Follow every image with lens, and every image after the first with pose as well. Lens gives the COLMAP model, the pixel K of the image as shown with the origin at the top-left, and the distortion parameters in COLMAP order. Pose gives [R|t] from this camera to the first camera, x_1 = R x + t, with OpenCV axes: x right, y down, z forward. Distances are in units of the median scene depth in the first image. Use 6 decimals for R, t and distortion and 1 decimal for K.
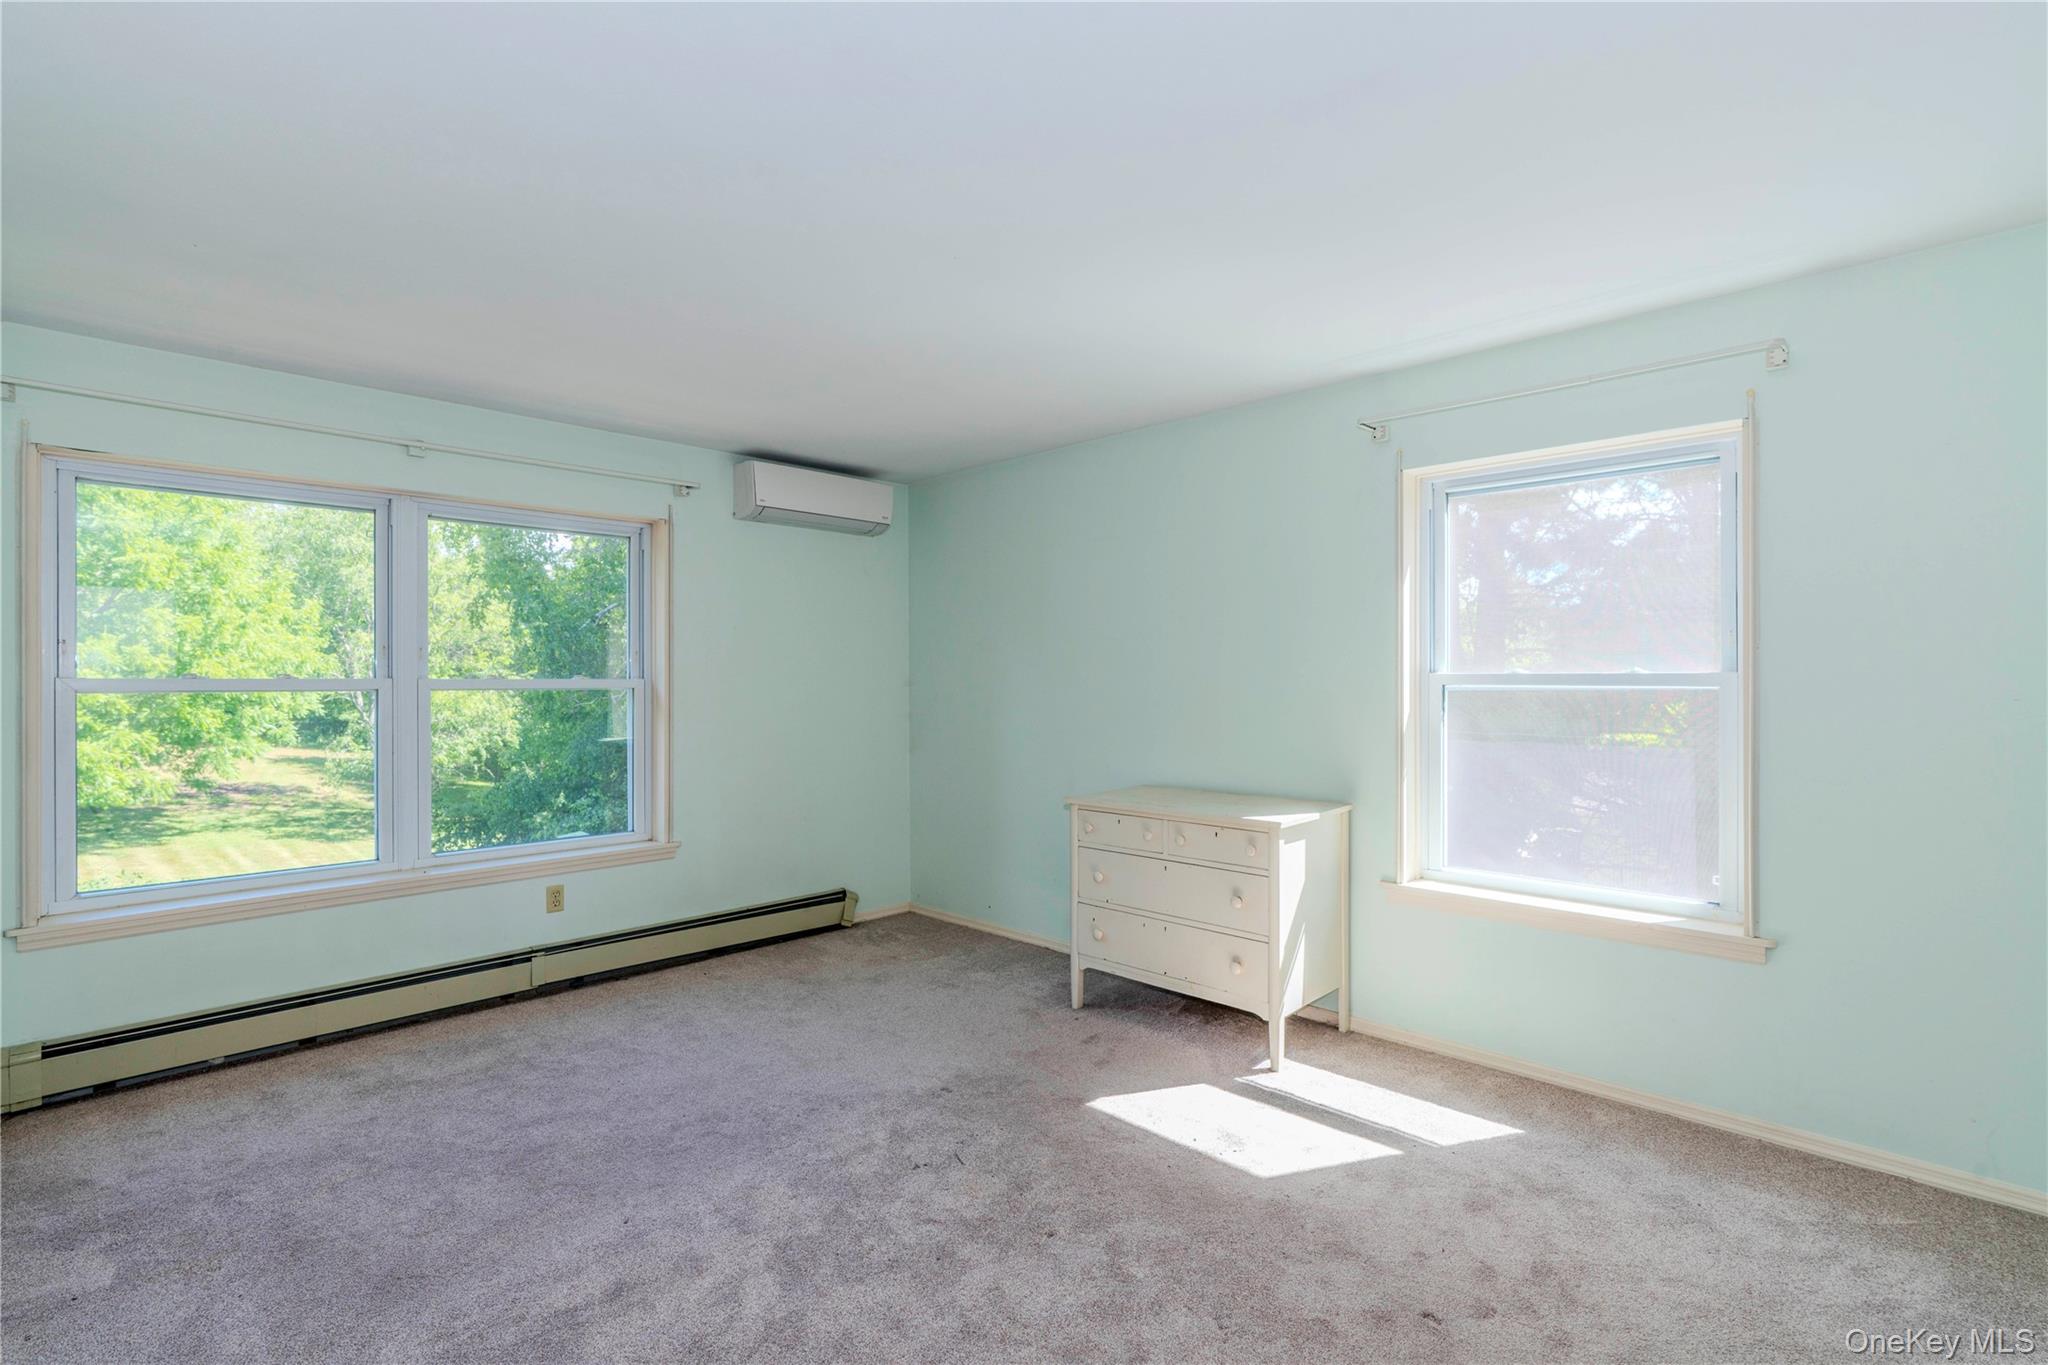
lens RADIAL K [[926.0, 0, 1030.1], [0, 926.0, 686.4], [0, 0, 1]] dist [-0.012125, 0.006275]
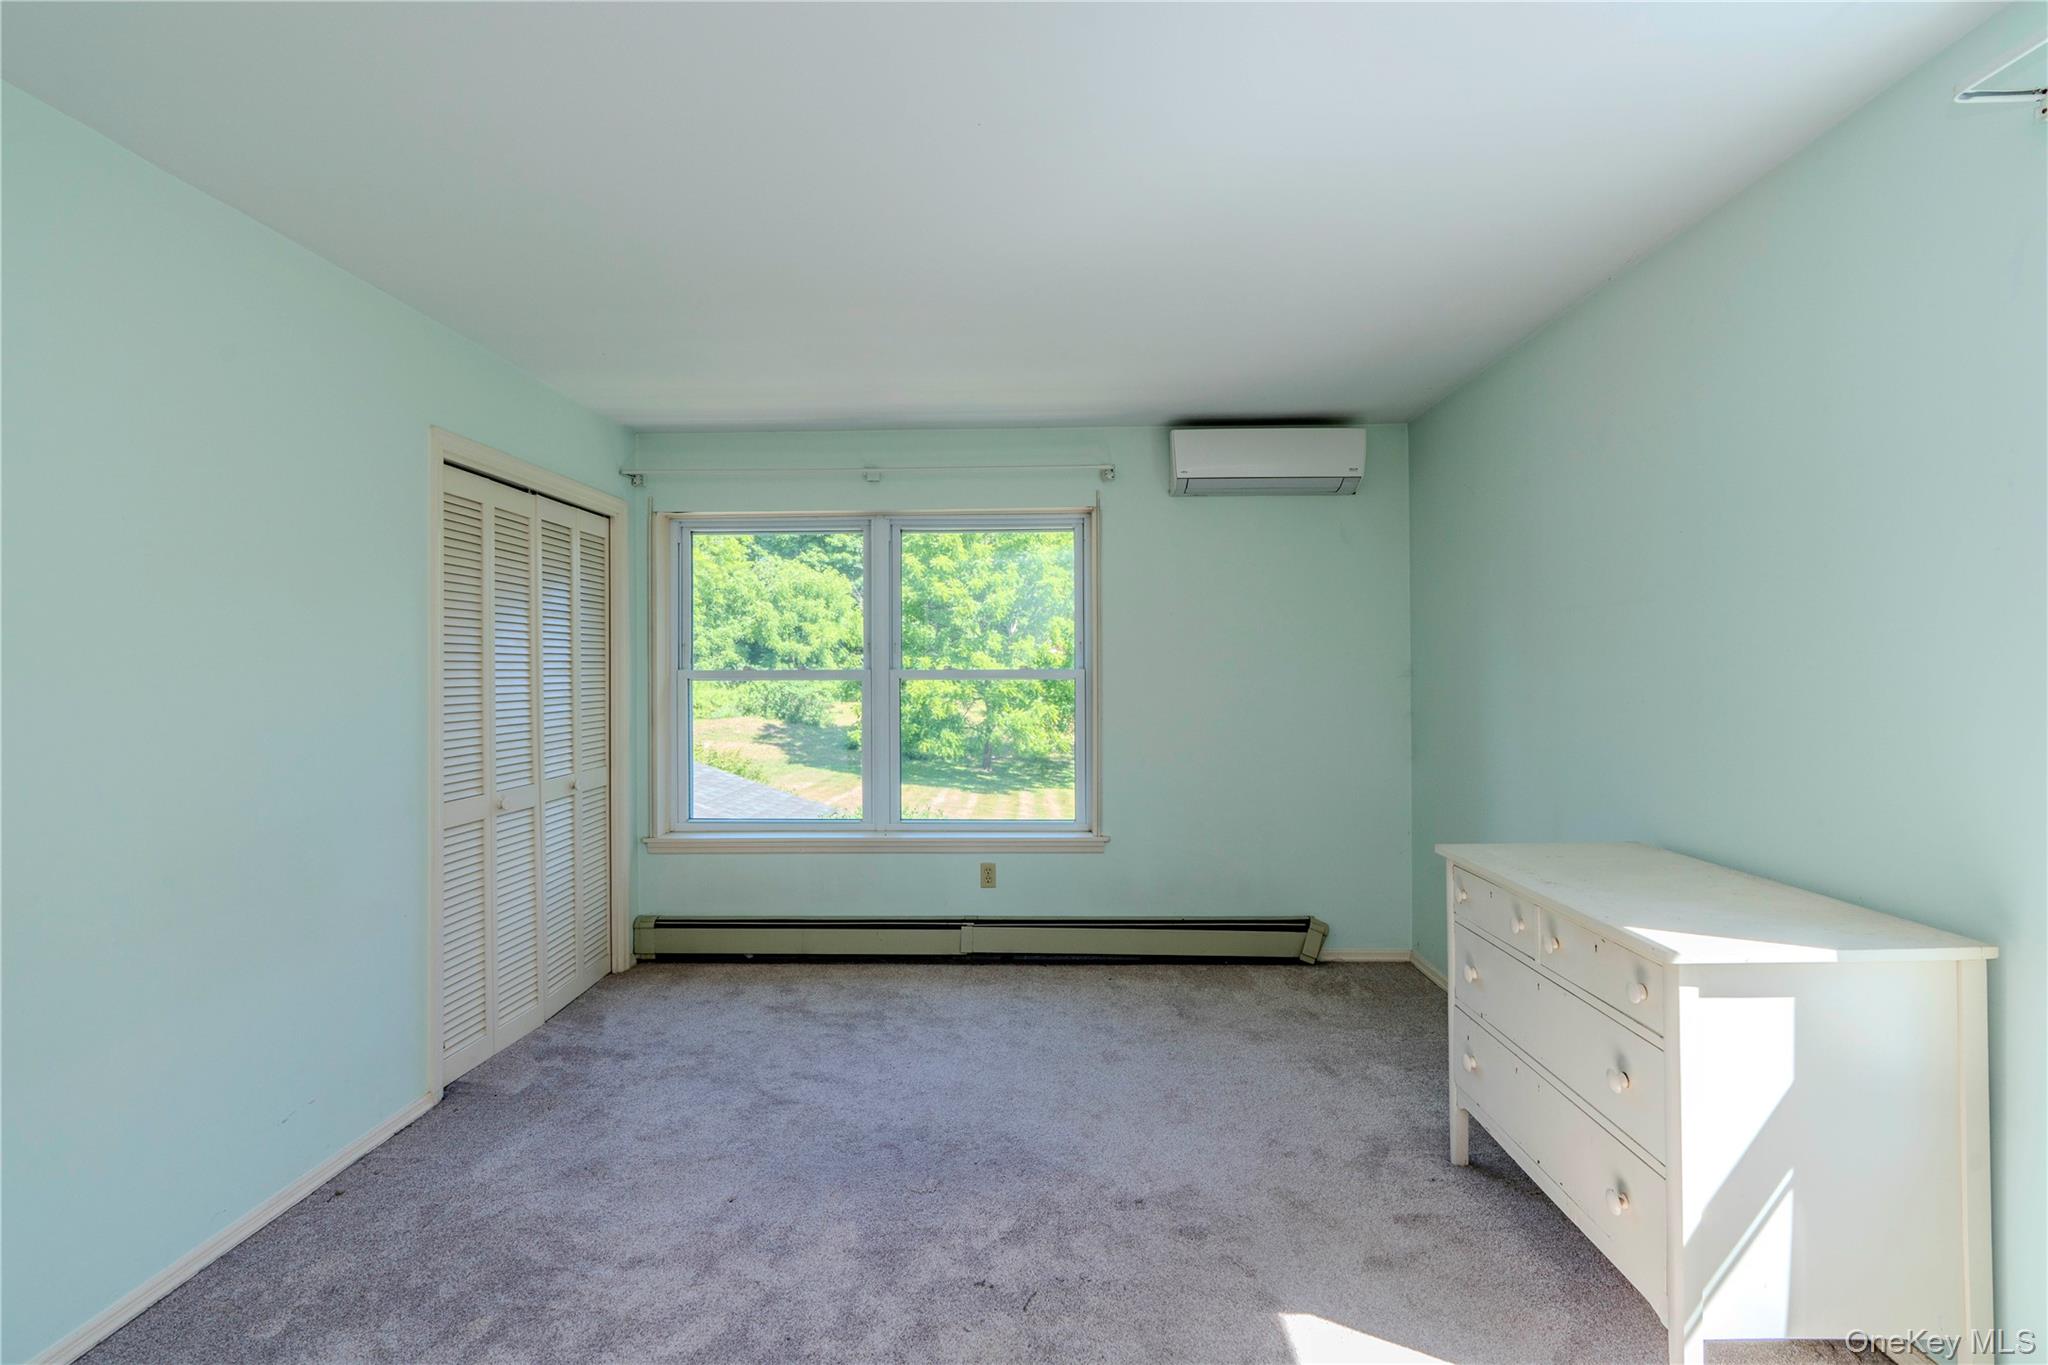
lens RADIAL K [[926.0, 0, 1012.5], [0, 926.0, 671.7], [0, 0, 1]] dist [-0.012125, 0.006275]
pose [[0.687092, -0.000018, -0.726570, 0.373682], [-0.002034, 0.999996, -0.001948, -0.004819], [0.726568, 0.002816, 0.687089, 0.372758]]
